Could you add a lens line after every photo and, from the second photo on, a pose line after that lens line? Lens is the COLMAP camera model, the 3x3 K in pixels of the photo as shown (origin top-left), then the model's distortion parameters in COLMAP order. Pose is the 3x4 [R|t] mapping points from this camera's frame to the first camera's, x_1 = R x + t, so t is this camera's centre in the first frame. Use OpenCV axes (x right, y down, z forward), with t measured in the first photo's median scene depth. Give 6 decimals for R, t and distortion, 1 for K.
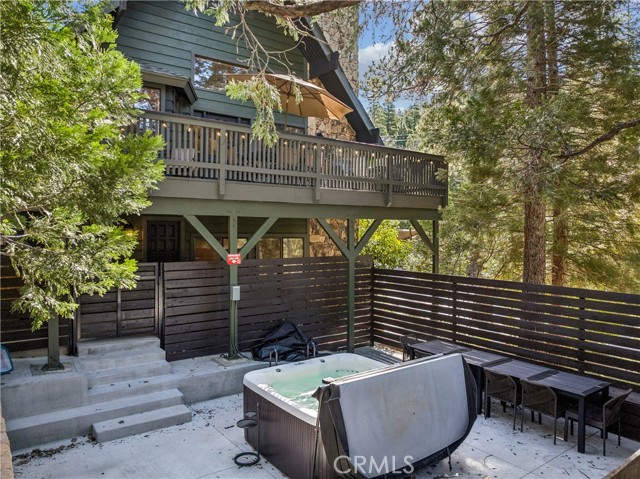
lens RADIAL K [[462.1, 0, 320.9], [0, 462.1, 239.4], [0, 0, 1]] dist [-0.004391, 0.004084]
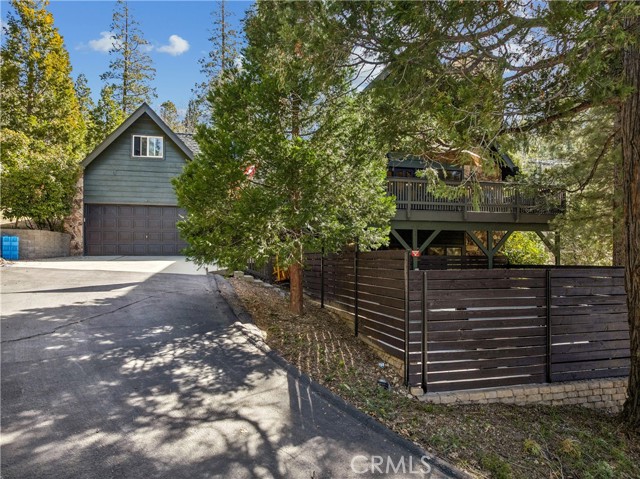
lens RADIAL K [[462.1, 0, 319.7], [0, 462.1, 242.3], [0, 0, 1]] dist [-0.004391, 0.004084]
pose [[0.933779, -0.015777, -0.357502, 0.094056], [-0.004229, 0.998471, -0.055108, 0.089527], [0.357825, 0.052971, 0.932285, -0.712659]]
